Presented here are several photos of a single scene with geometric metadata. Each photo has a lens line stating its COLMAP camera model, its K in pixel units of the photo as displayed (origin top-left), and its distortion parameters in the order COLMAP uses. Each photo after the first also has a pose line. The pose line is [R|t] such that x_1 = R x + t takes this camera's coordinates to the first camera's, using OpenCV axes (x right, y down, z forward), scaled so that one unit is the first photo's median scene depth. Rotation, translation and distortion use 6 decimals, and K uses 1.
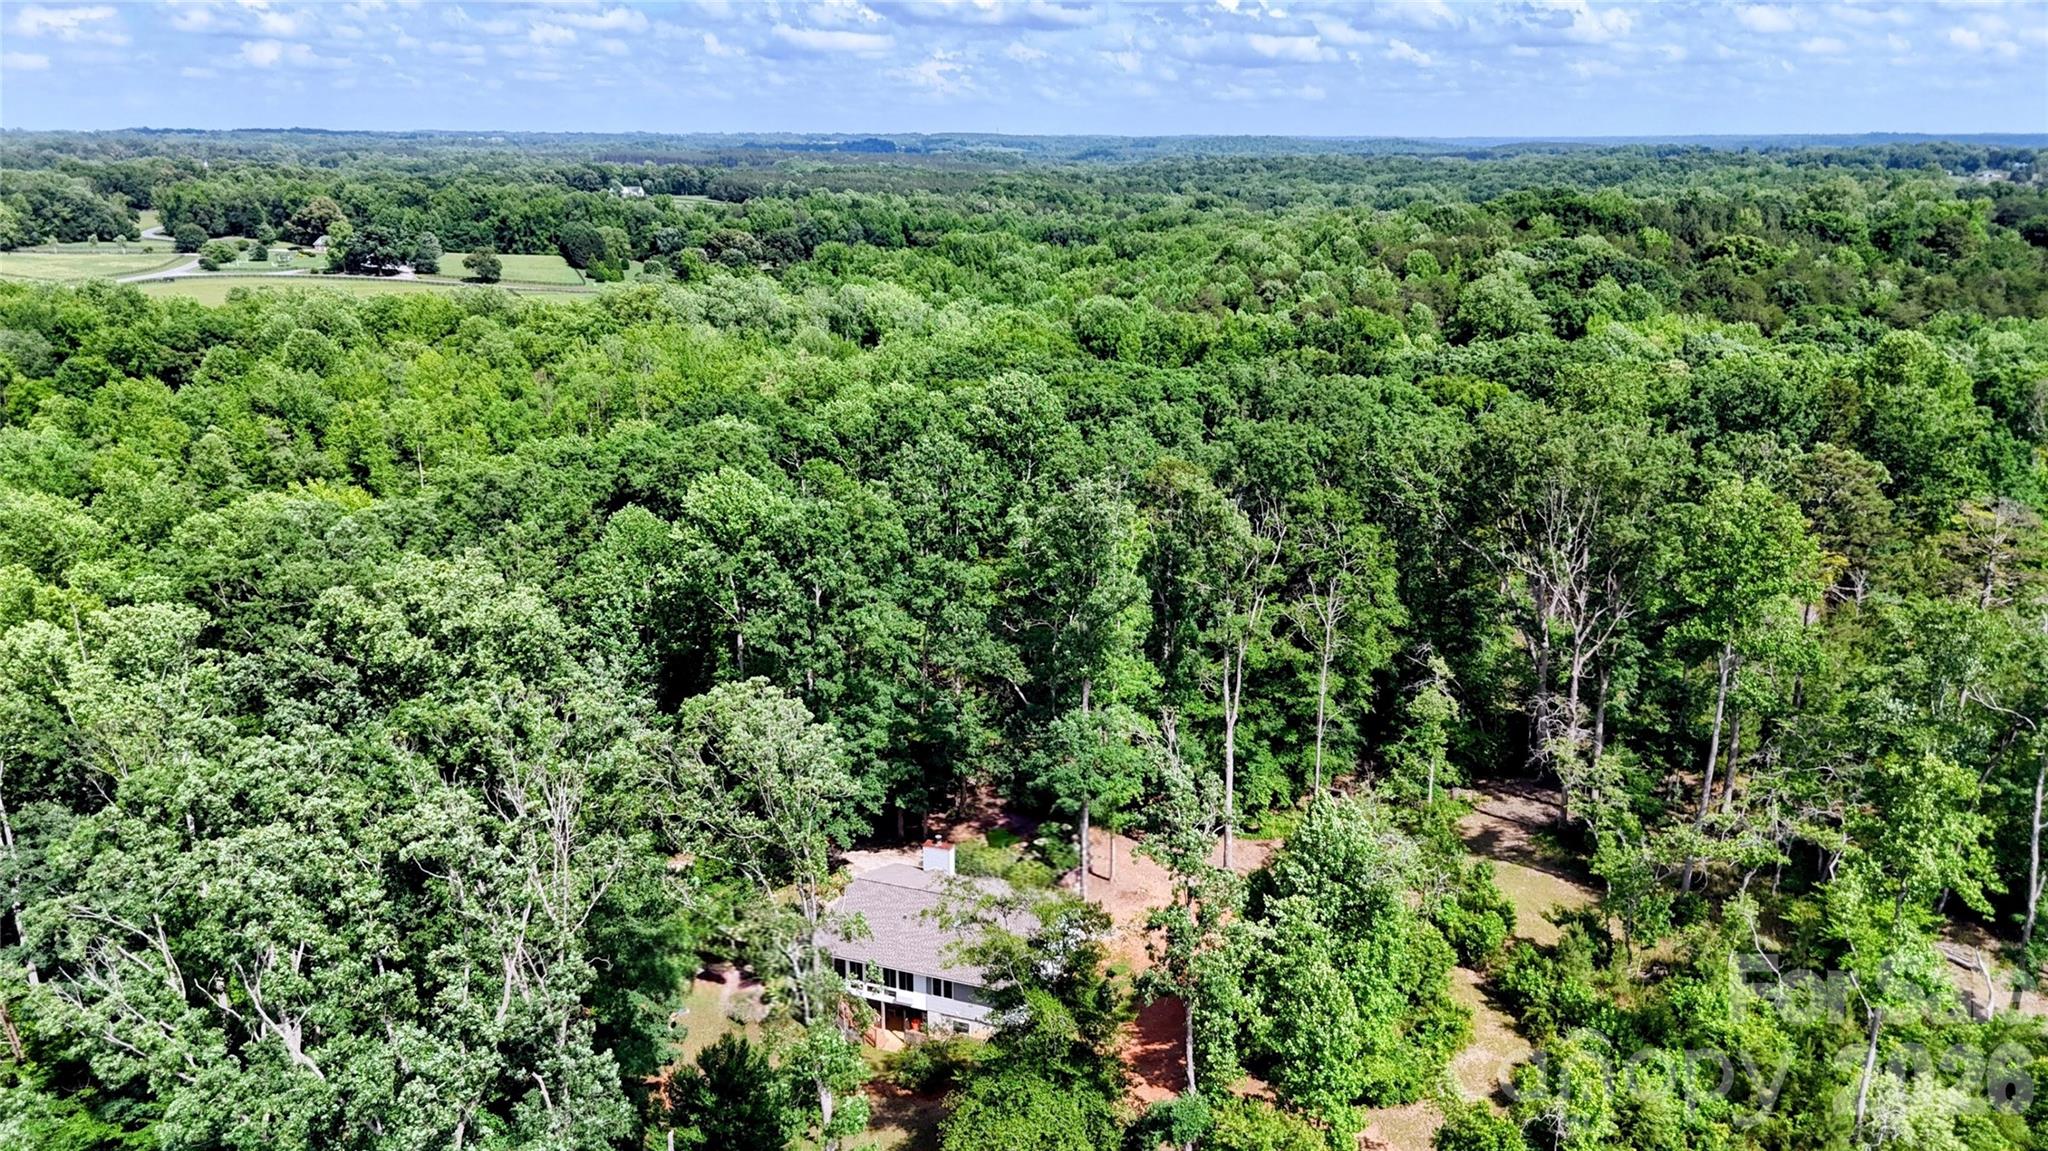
lens RADIAL K [[1454.3, 0, 1024.8], [0, 1454.3, 574.1], [0, 0, 1]] dist [0.013809, -0.002737]
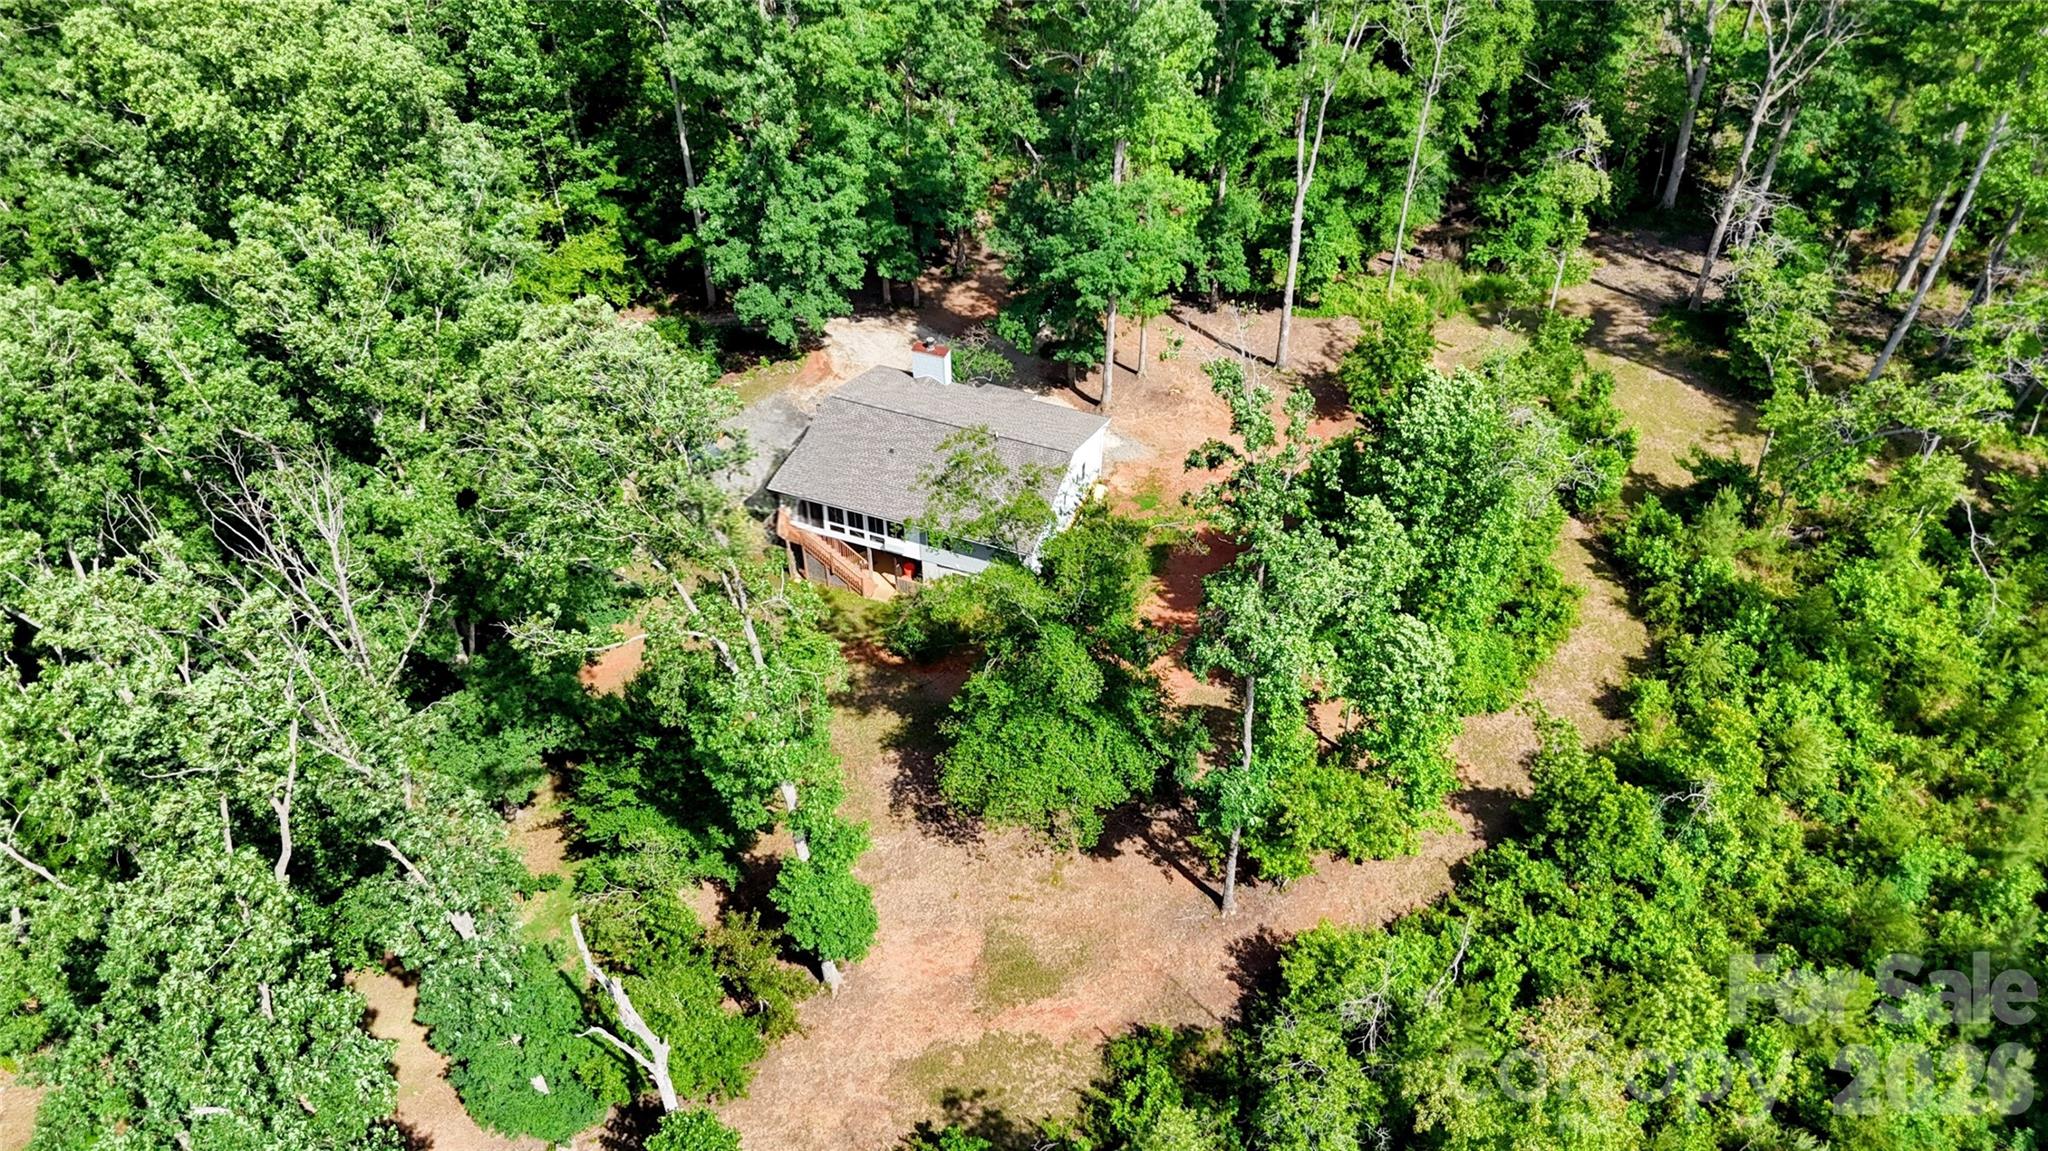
lens RADIAL K [[1454.3, 0, 1022.9], [0, 1454.3, 579.0], [0, 0, 1]] dist [0.013809, -0.002737]
pose [[0.999994, 0.002406, -0.002332, -0.005539], [-0.001115, 0.895212, 0.445640, -0.058429], [0.003160, -0.445635, 0.895209, 0.213347]]
